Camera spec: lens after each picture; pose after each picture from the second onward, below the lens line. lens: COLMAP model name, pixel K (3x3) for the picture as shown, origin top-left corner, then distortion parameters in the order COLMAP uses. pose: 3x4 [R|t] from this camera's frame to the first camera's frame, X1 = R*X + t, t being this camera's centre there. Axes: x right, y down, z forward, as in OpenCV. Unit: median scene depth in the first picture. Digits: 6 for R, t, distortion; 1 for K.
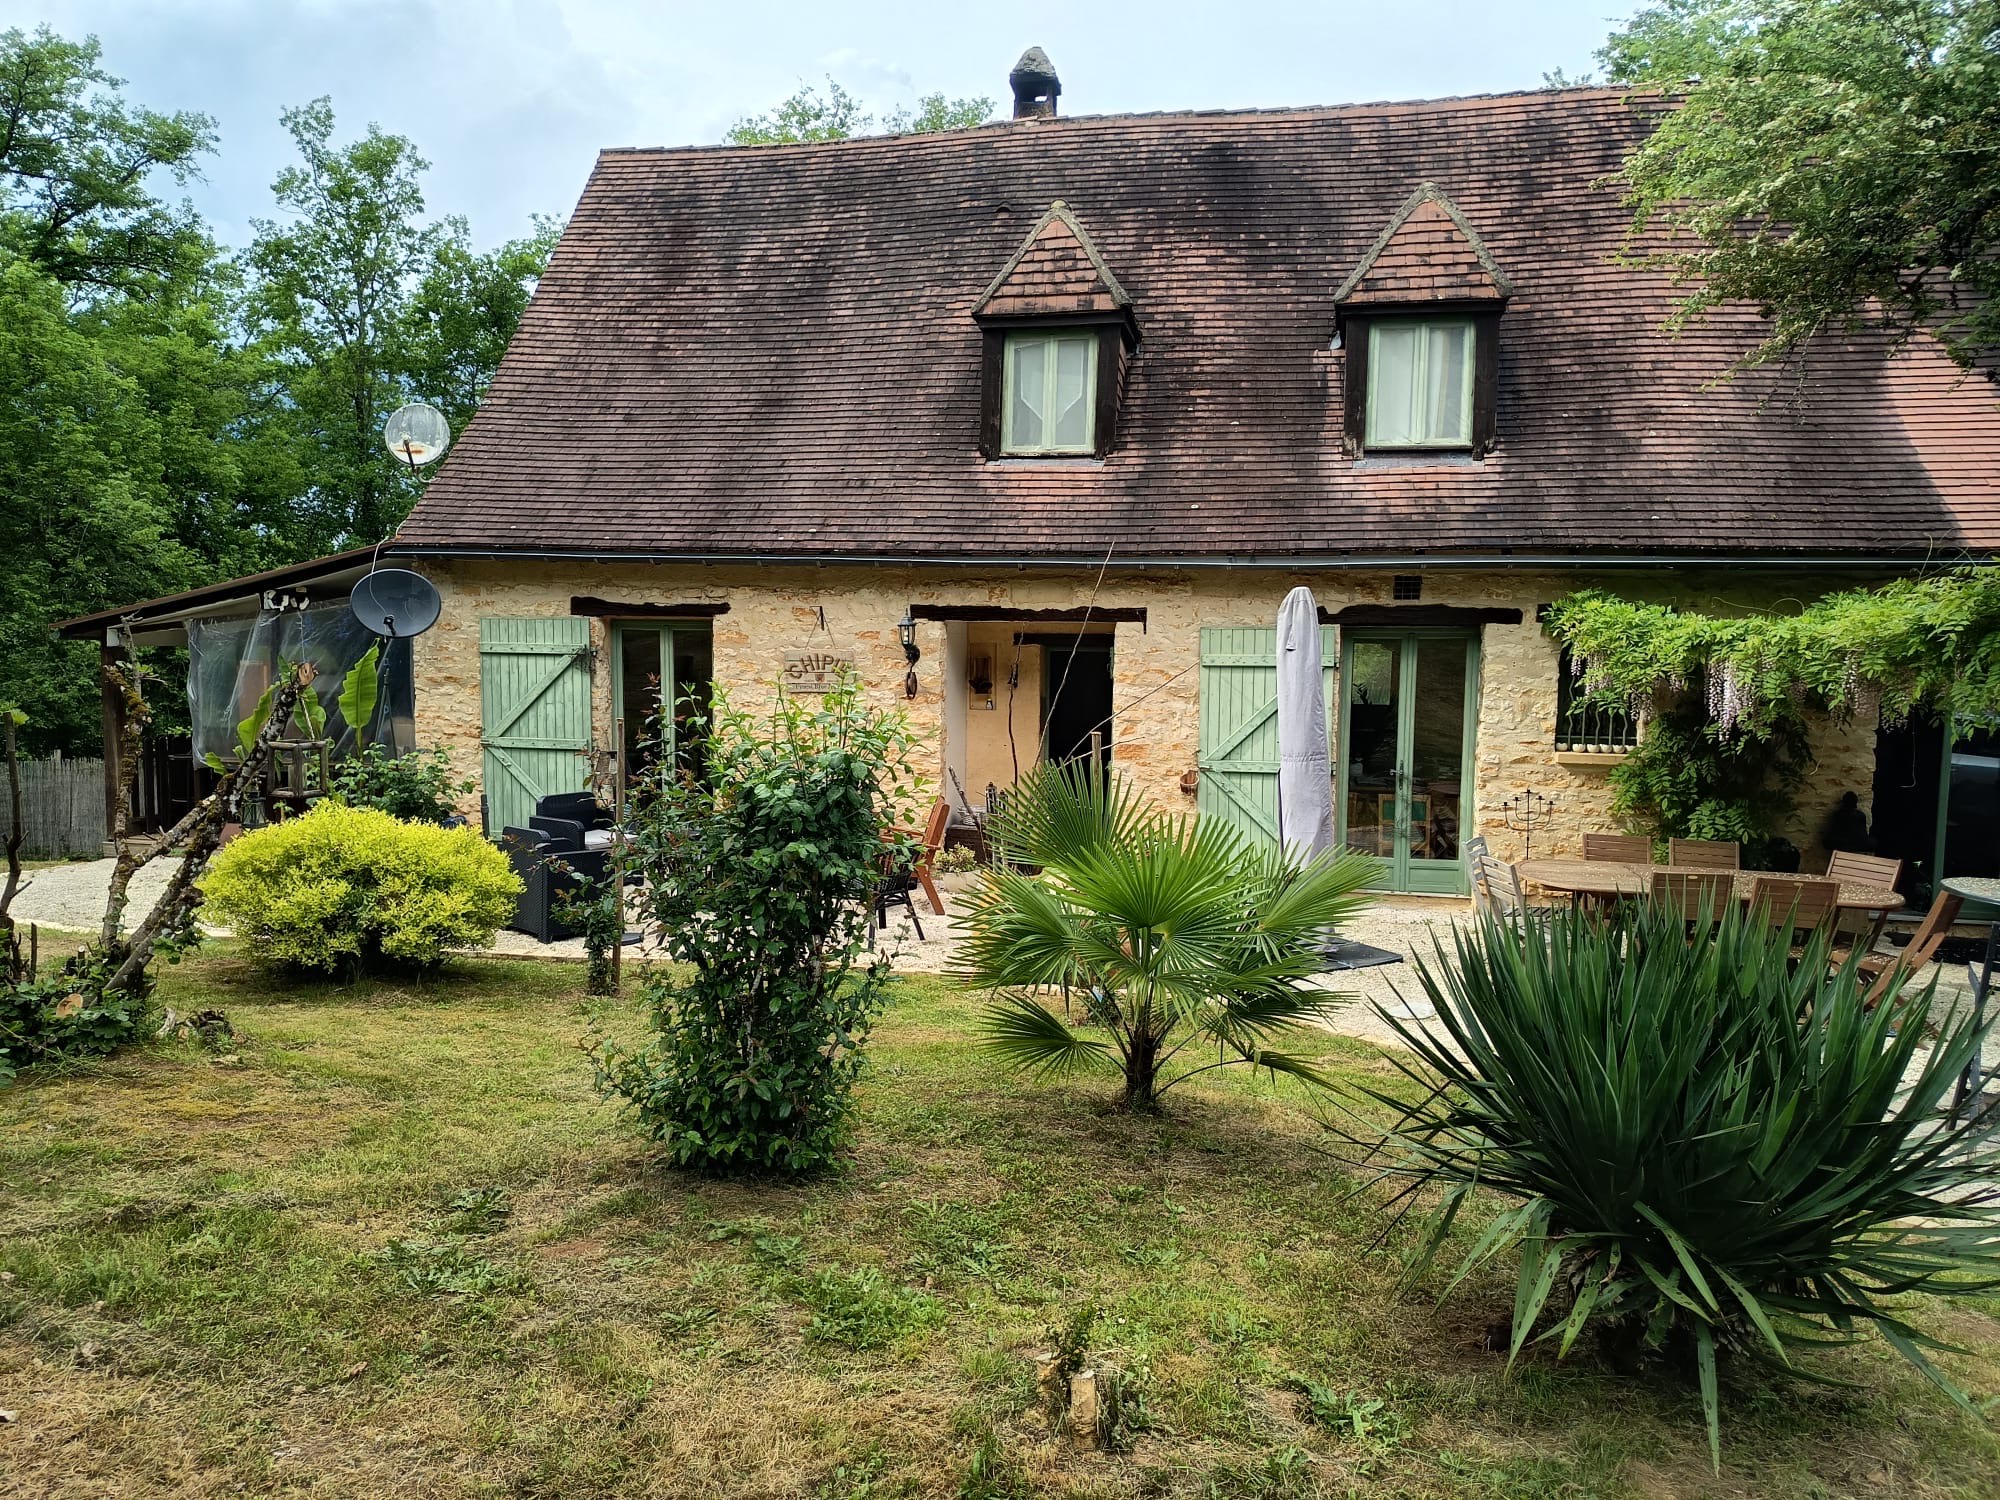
lens RADIAL K [[1354.5, 0, 990.6], [0, 1354.5, 754.6], [0, 0, 1]] dist [0.162691, -0.373454]
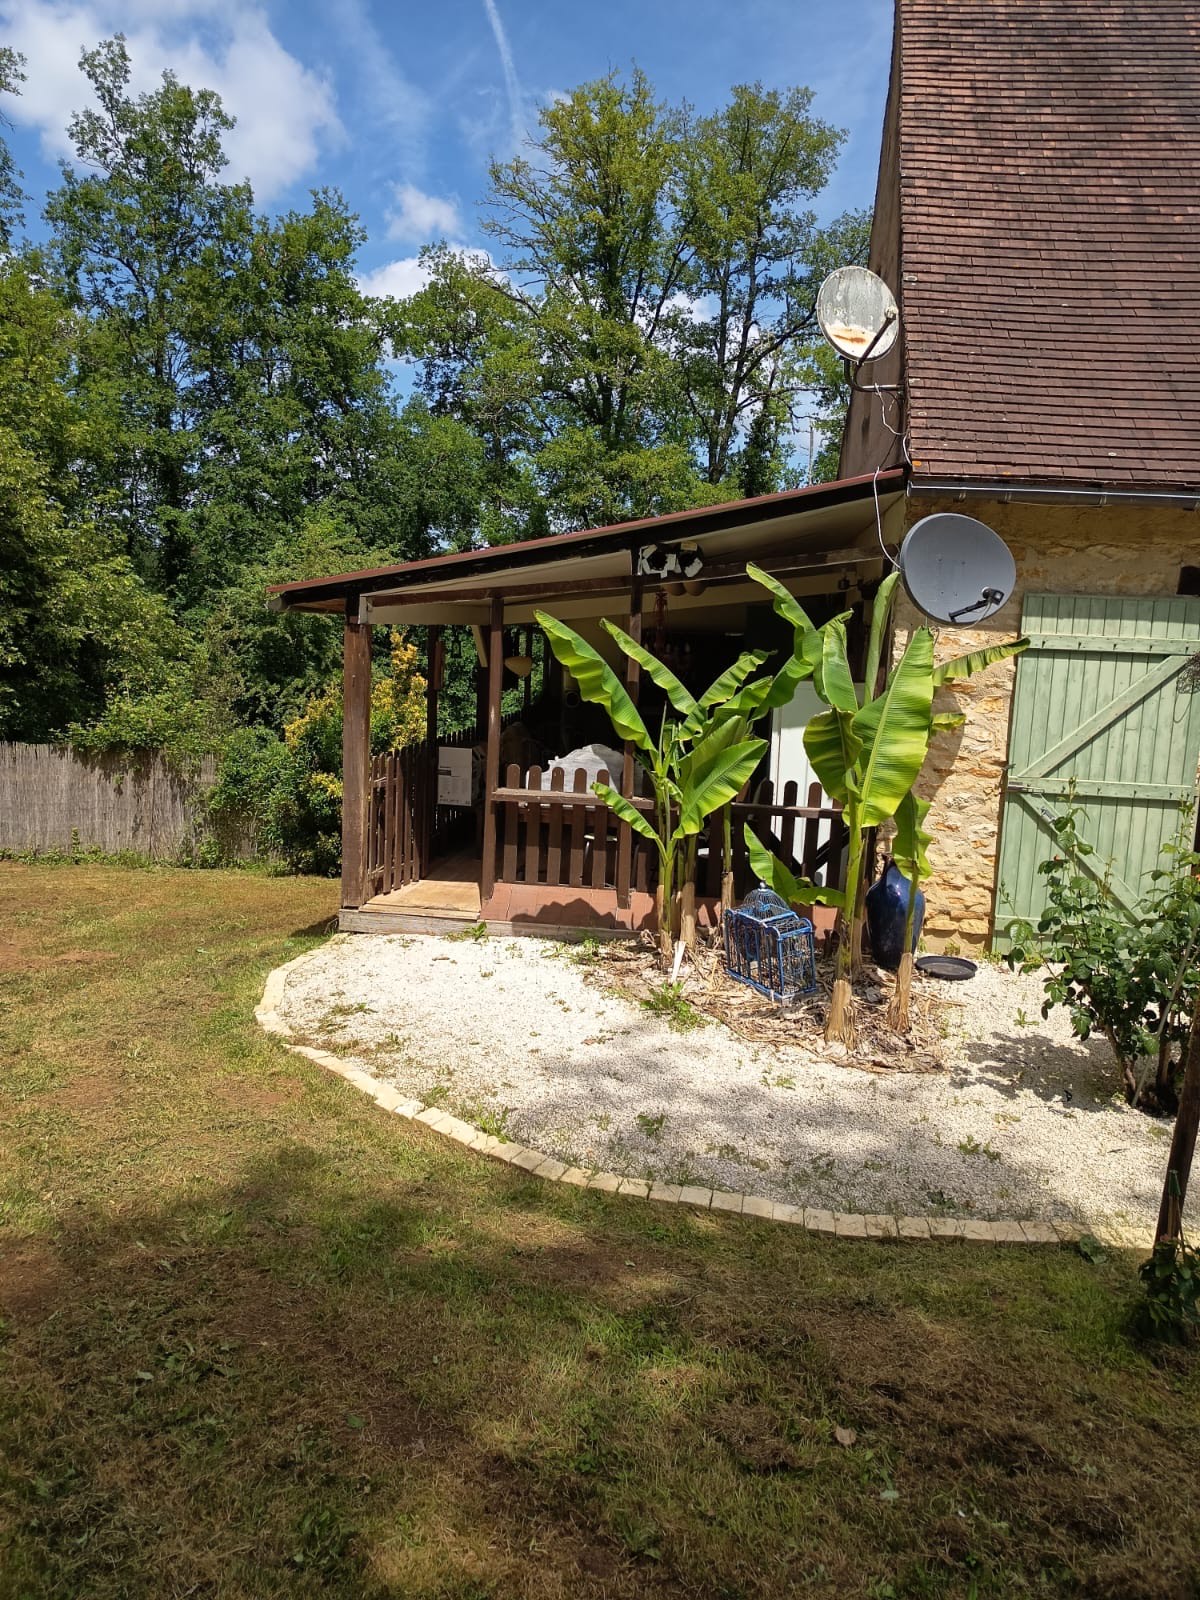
lens RADIAL K [[1162.0, 0, 600.0], [0, 1162.0, 800.0], [0, 0, 1]] dist [0.105856, -0.175198]
pose [[0.999394, 0.026982, 0.021987, -0.601016], [-0.028422, 0.997279, 0.068026, -0.036260], [-0.020092, -0.068610, 0.997441, 0.456254]]
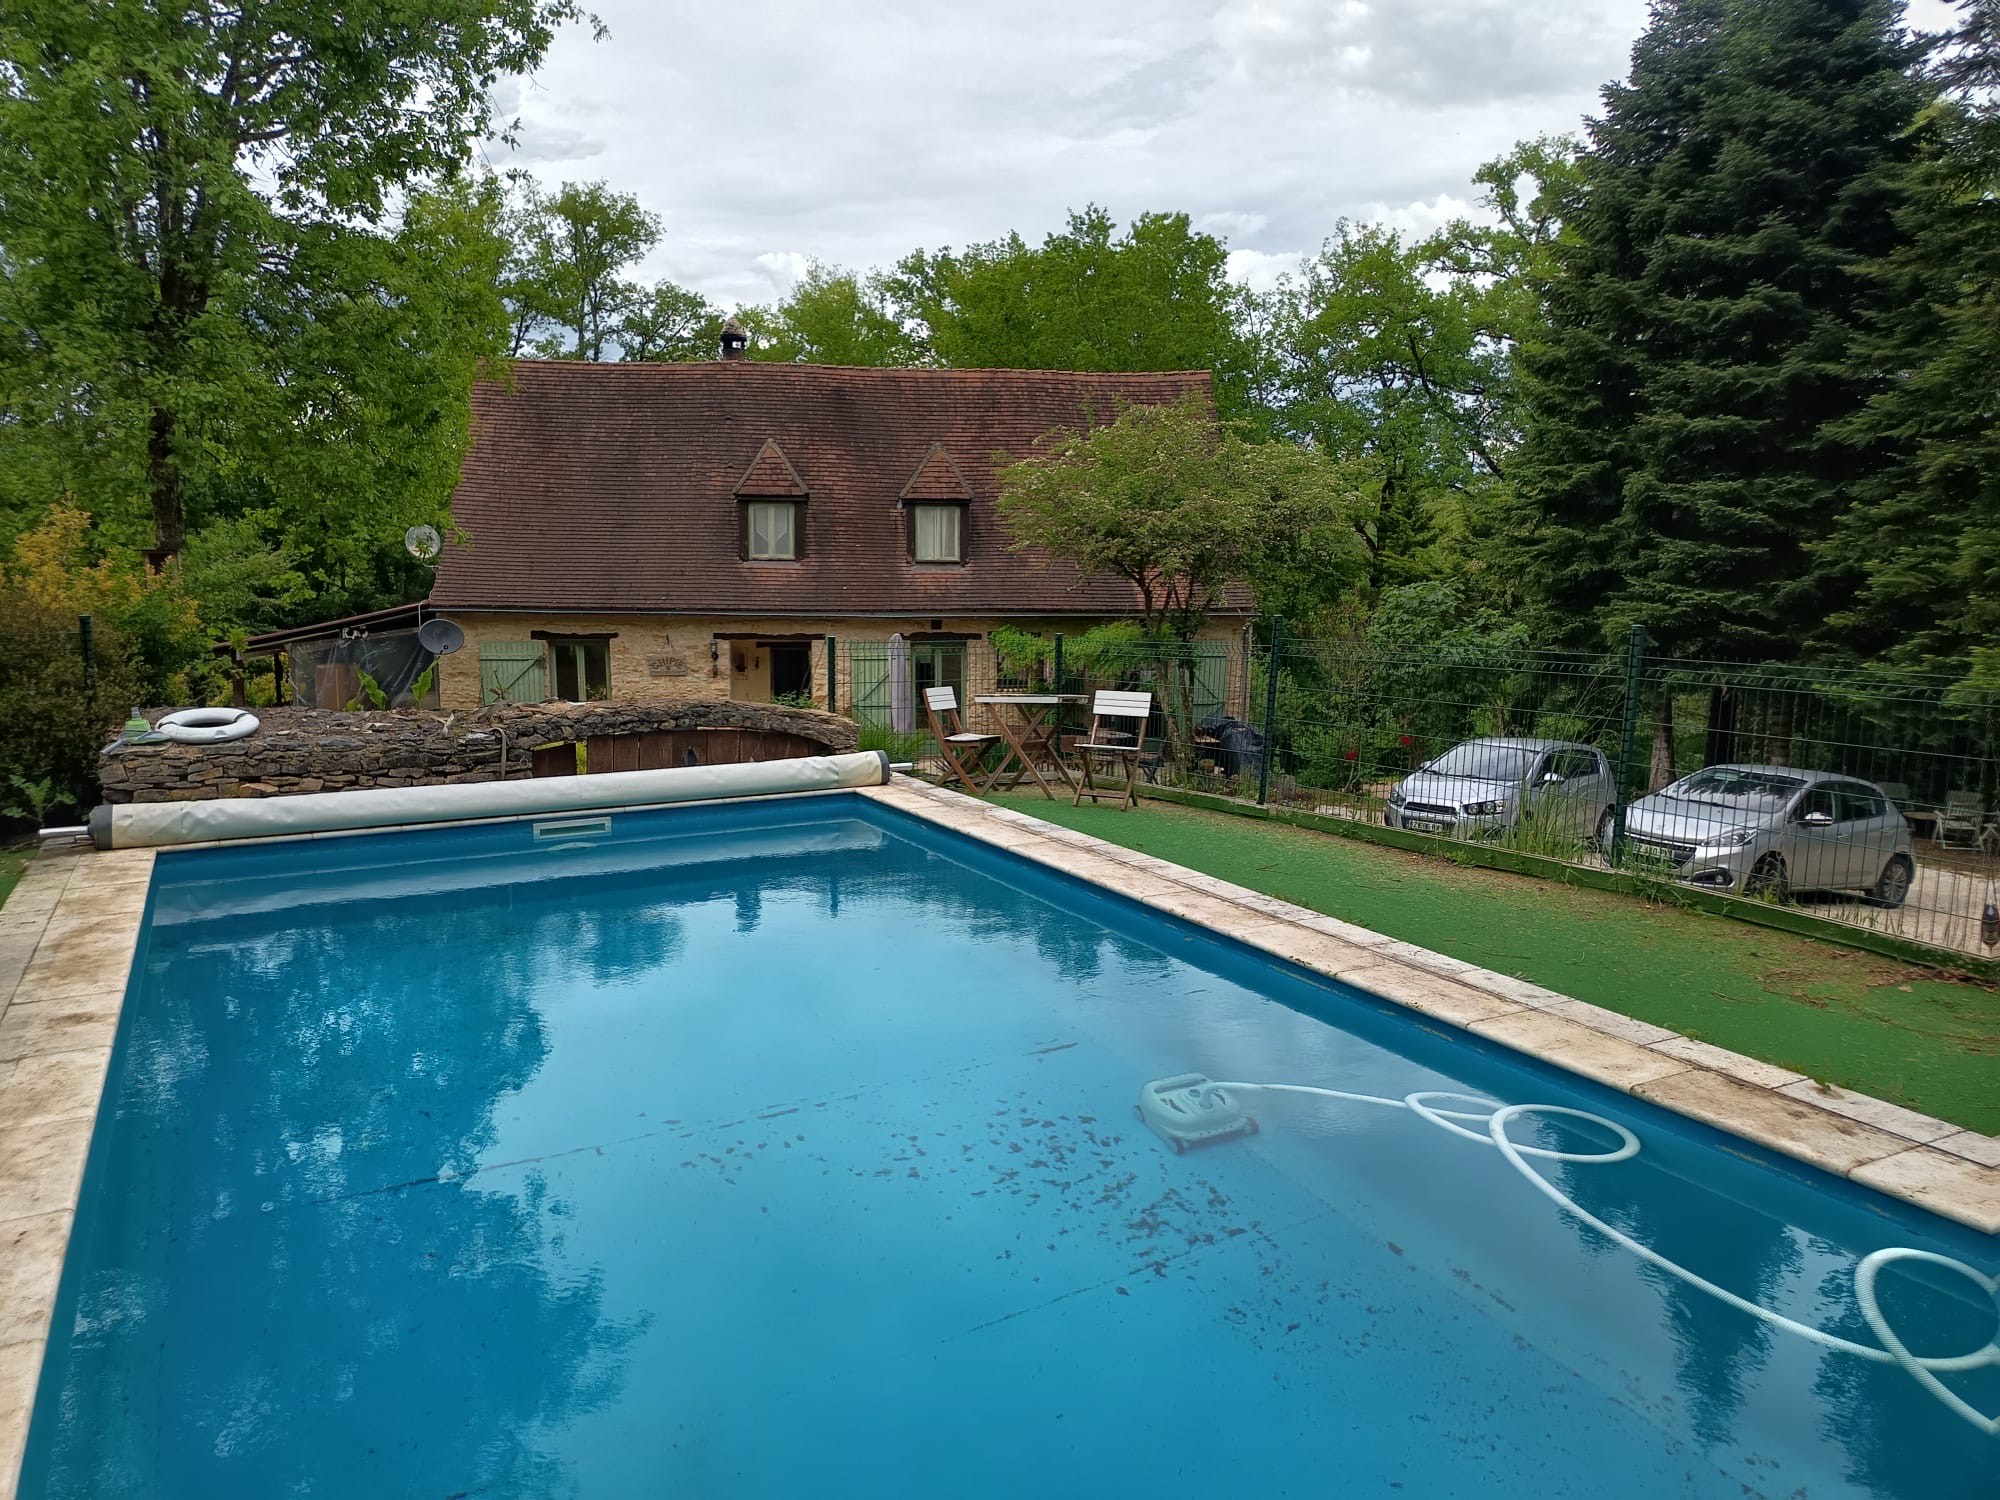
lens RADIAL K [[1266.8, 0, 1000.0], [0, 1266.8, 750.0], [0, 0, 1]] dist [0.021795, 0.000074]
pose [[0.942534, -0.053312, 0.329829, -0.289898], [0.034116, 0.997384, 0.063720, -0.037715], [-0.332364, -0.048806, 0.941888, -0.986117]]
